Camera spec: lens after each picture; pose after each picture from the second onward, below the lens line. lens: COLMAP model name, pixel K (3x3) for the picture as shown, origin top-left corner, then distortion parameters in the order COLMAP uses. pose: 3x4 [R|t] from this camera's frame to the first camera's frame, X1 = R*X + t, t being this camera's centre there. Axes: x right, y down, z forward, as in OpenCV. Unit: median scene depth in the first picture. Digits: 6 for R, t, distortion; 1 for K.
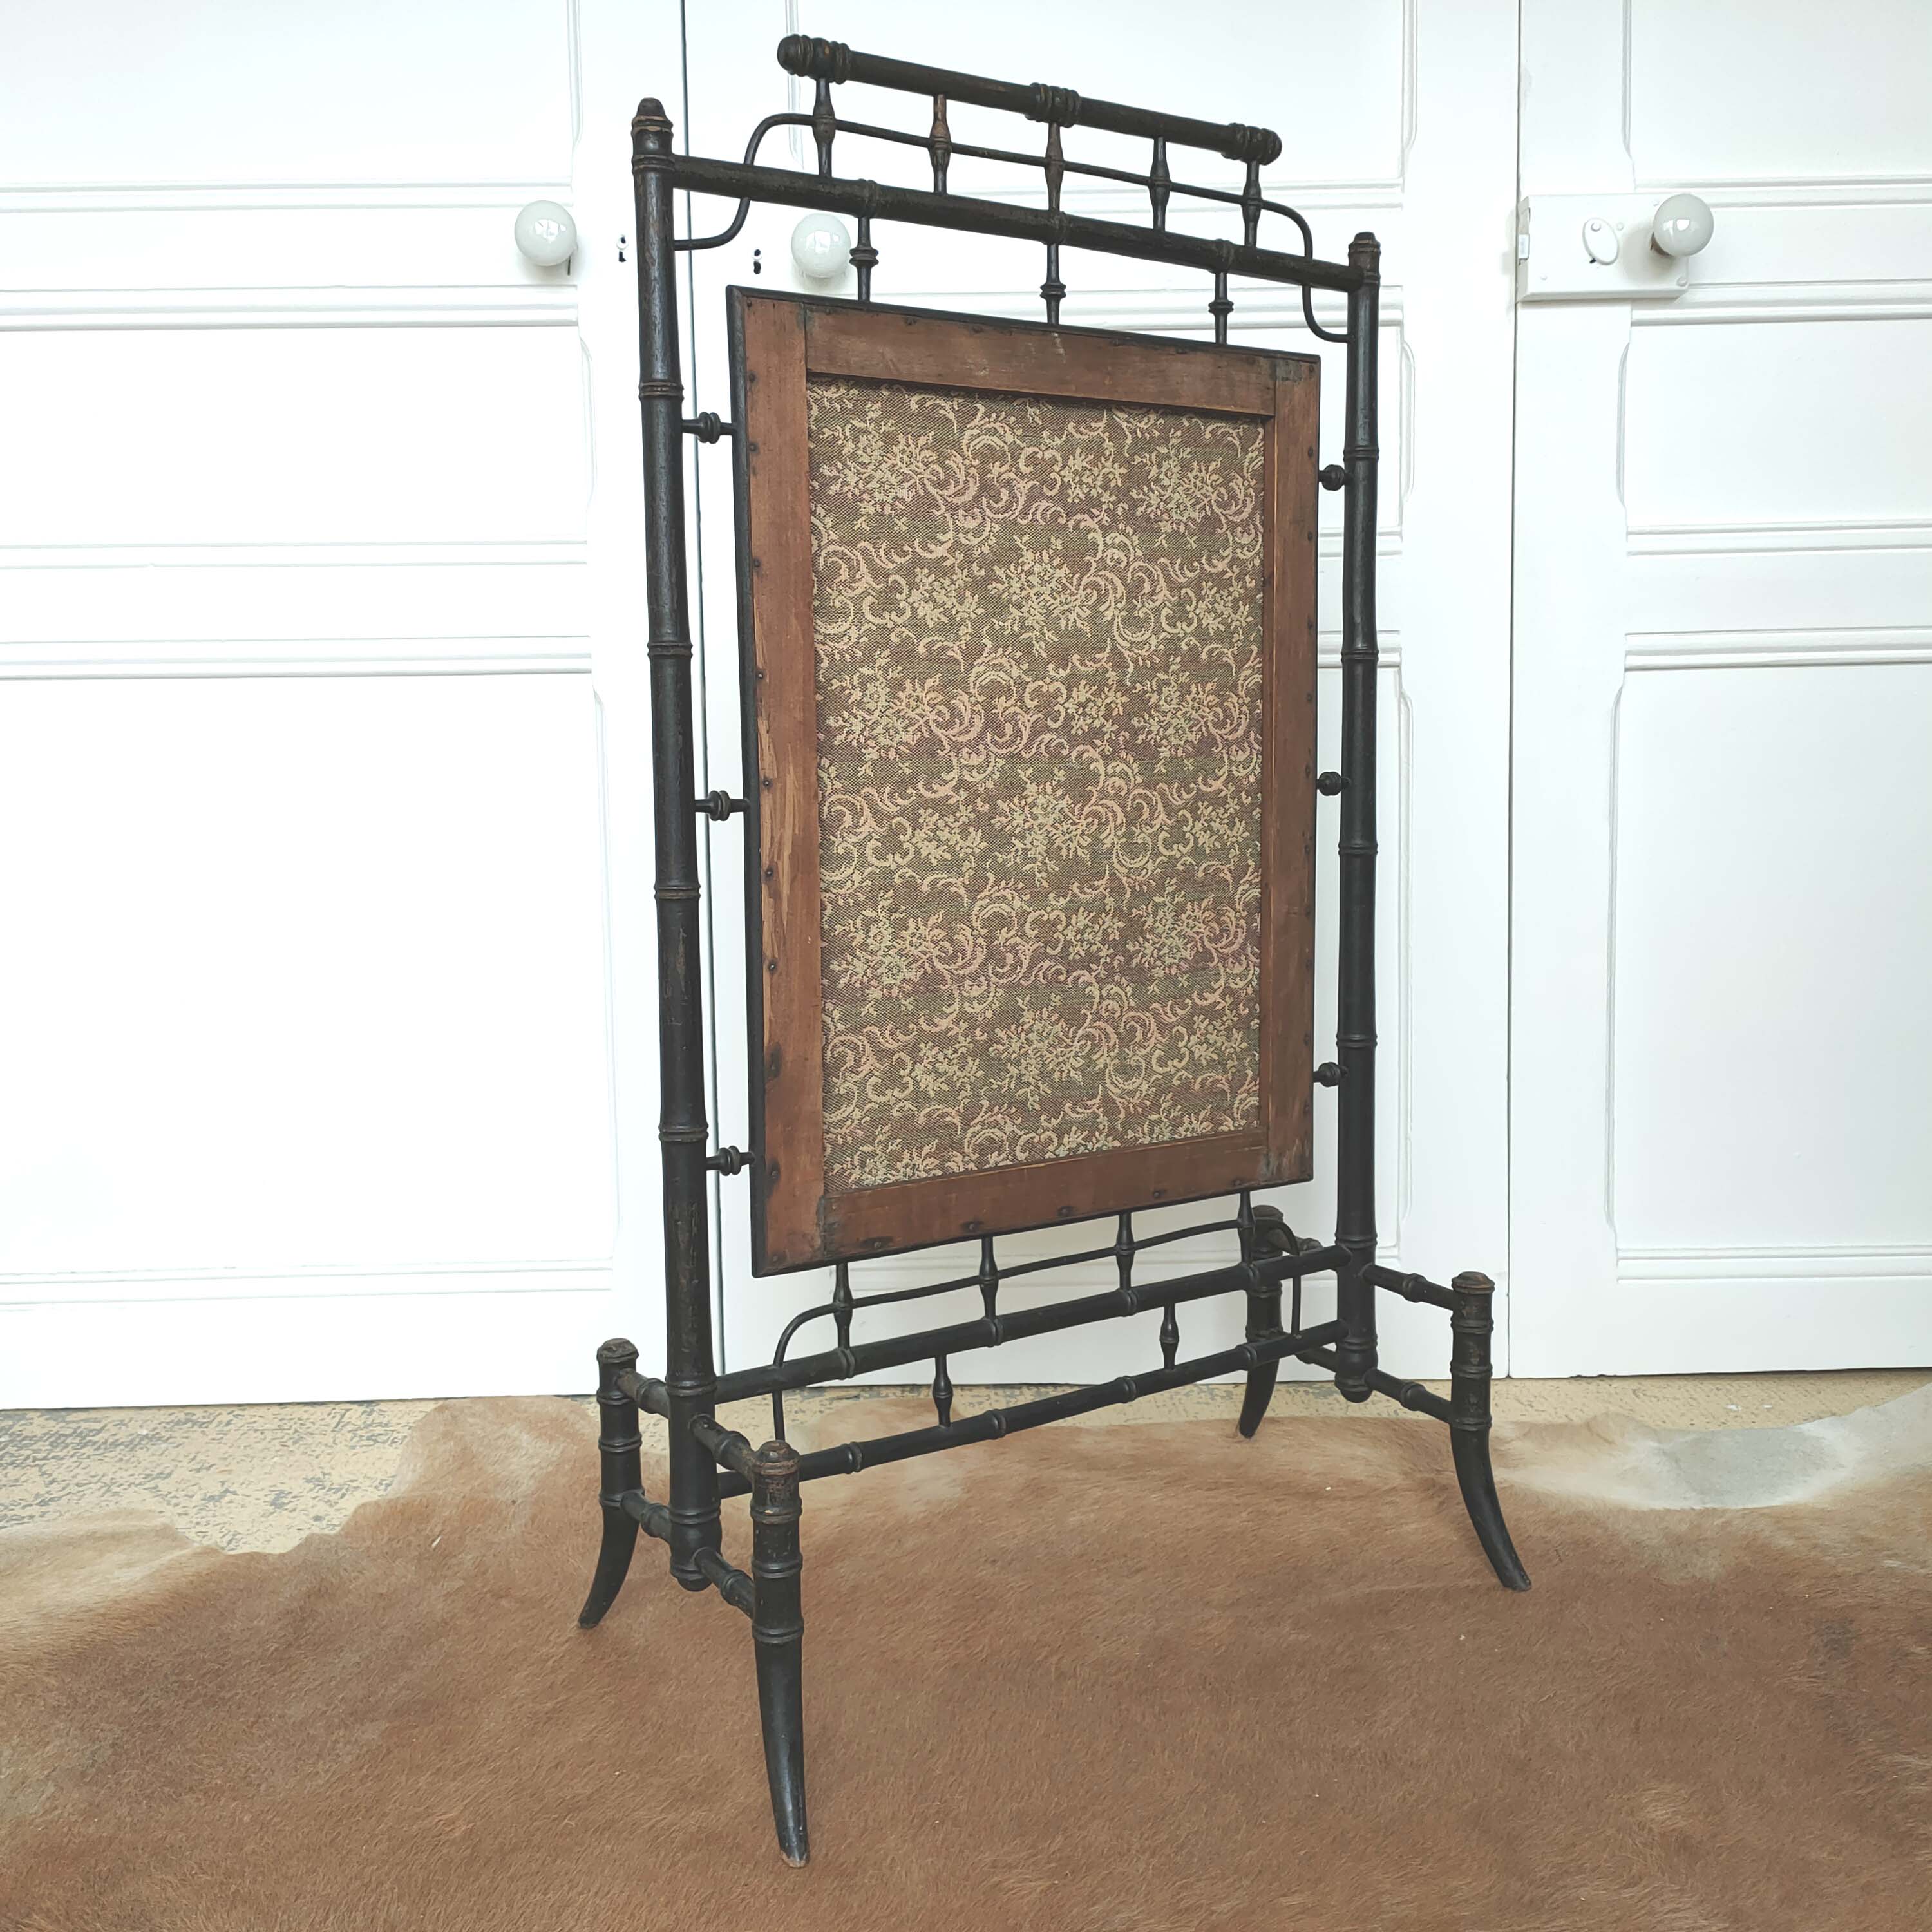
lens RADIAL K [[1917.7, 0, 979.0], [0, 1917.7, 964.7], [0, 0, 1]] dist [0.090332, -0.120880]
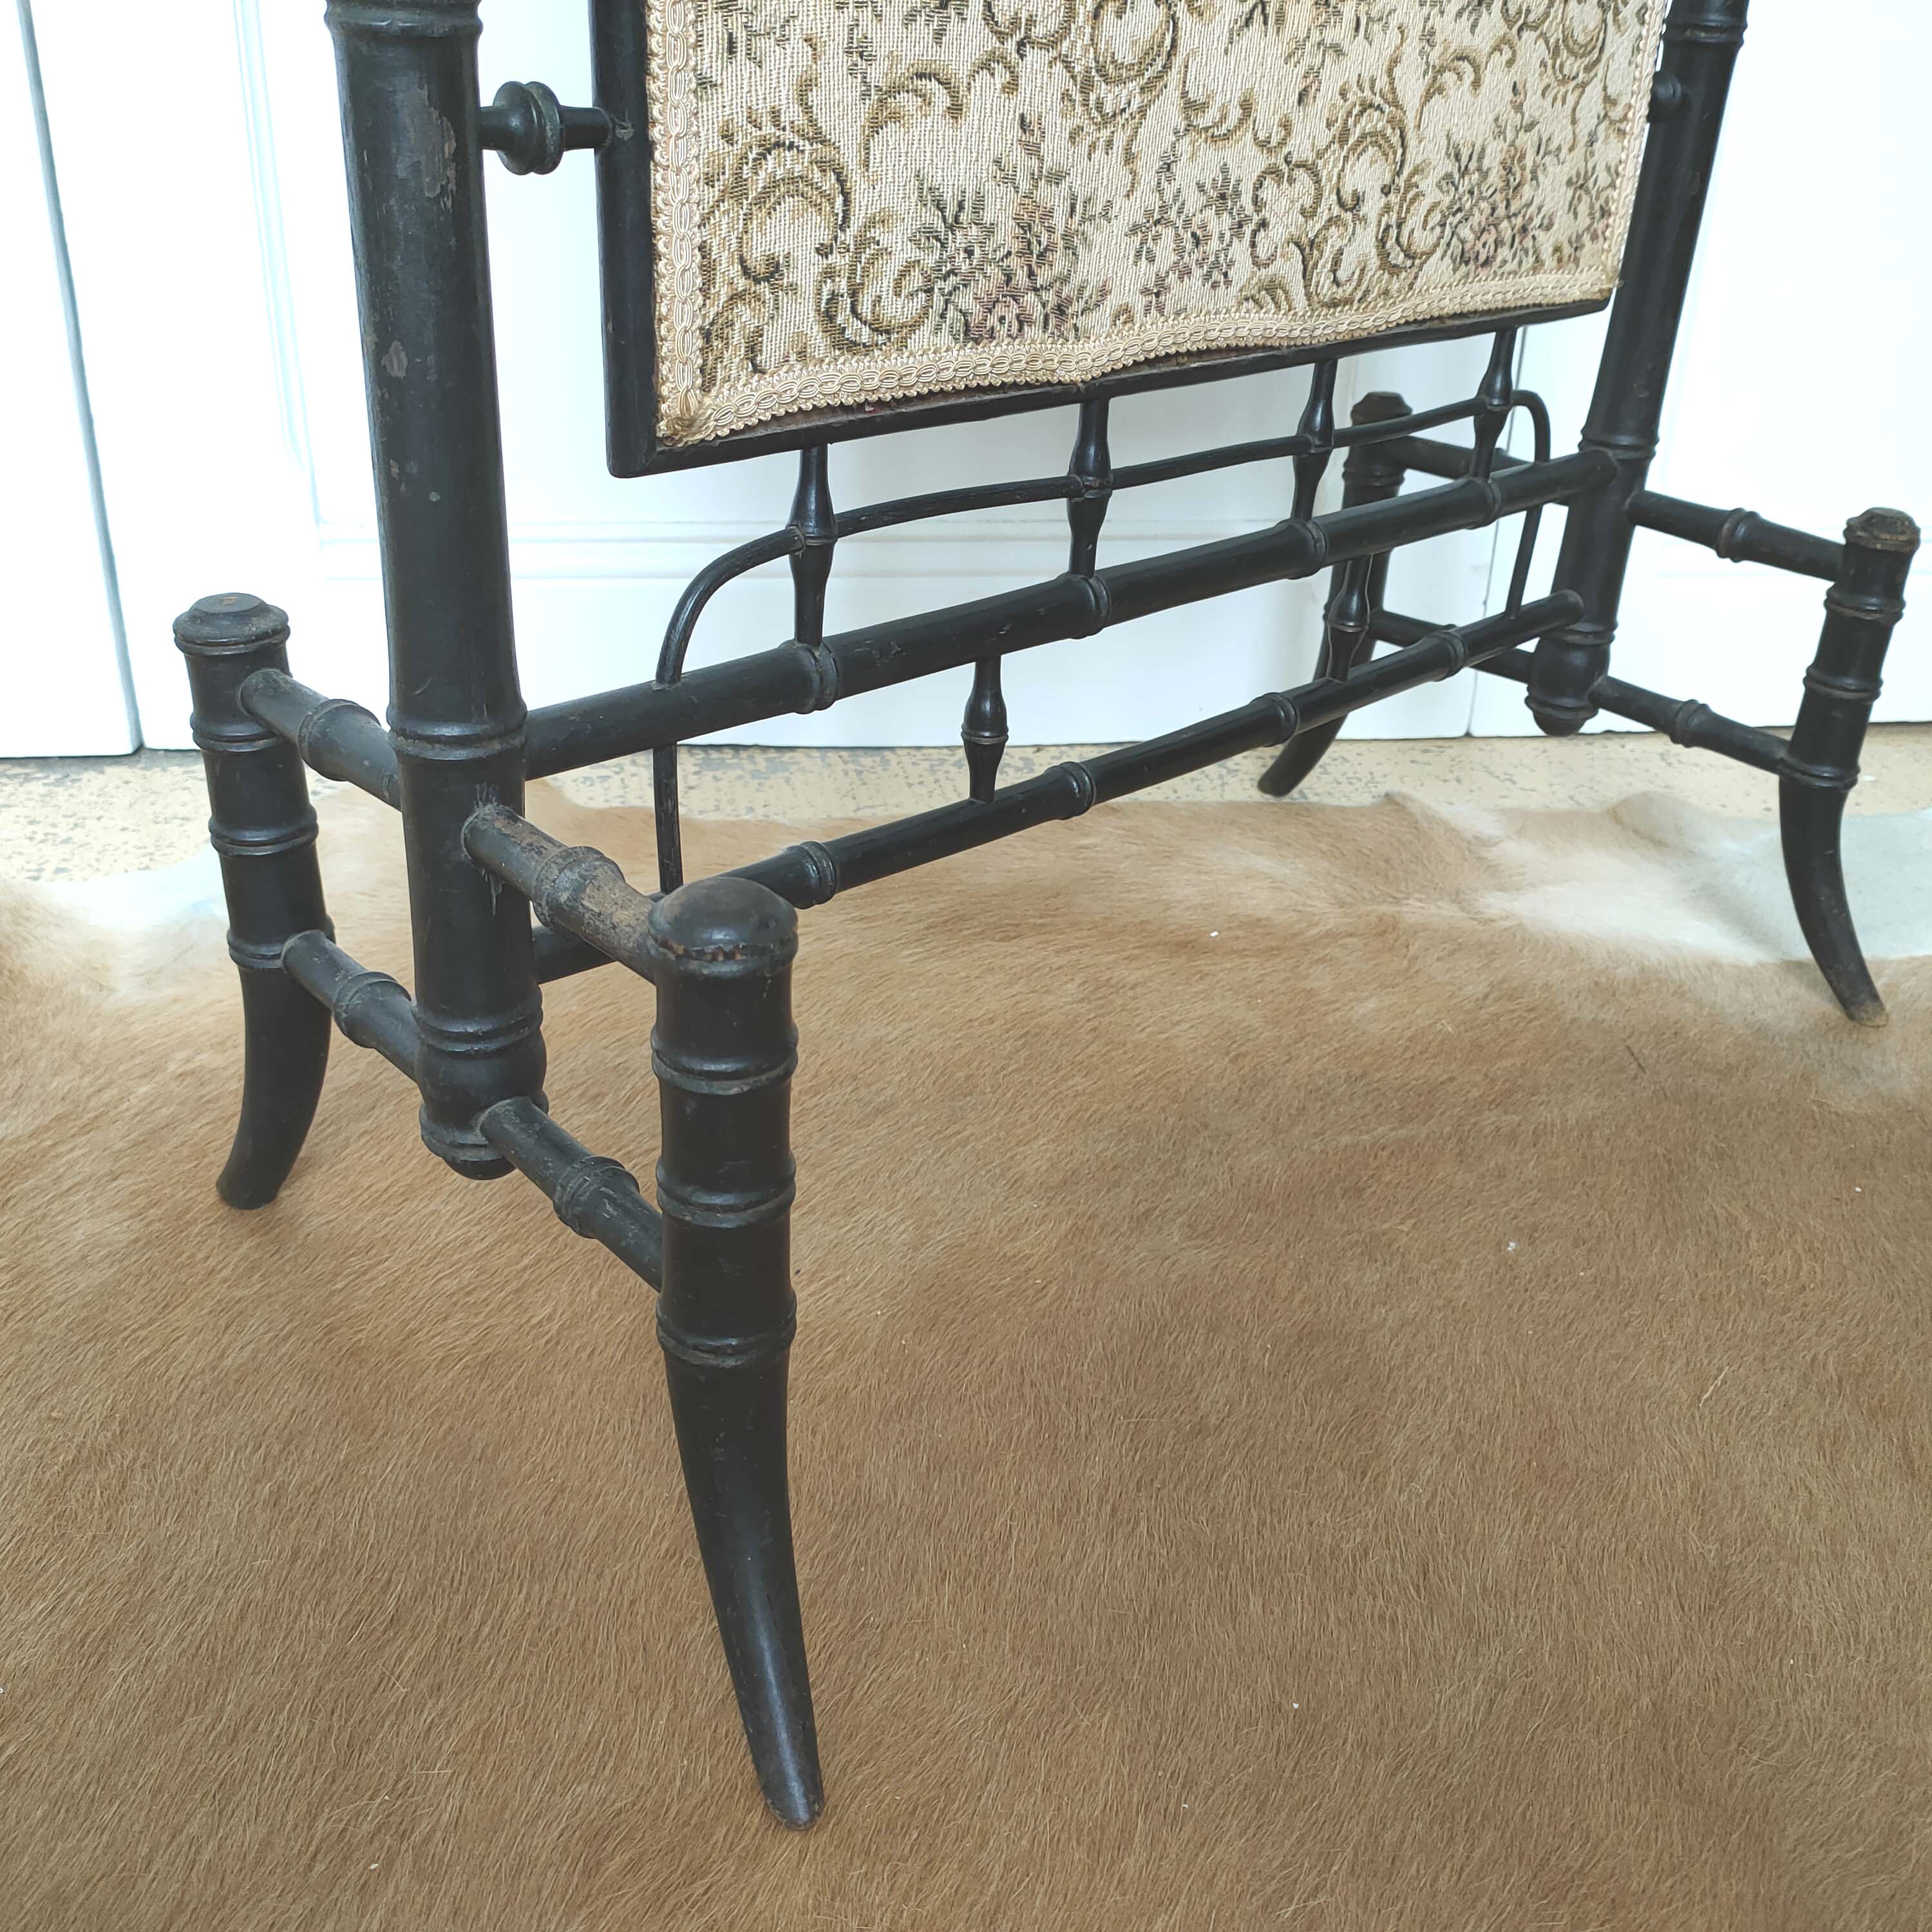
lens RADIAL K [[1928.5, 0, 974.5], [0, 1928.5, 966.2], [0, 0, 1]] dist [0.077040, -0.105061]
pose [[0.989969, -0.012916, 0.140694, 0.035829], [-0.034580, 0.943377, 0.329916, 0.106842], [-0.136988, -0.331472, 0.933467, 0.534447]]
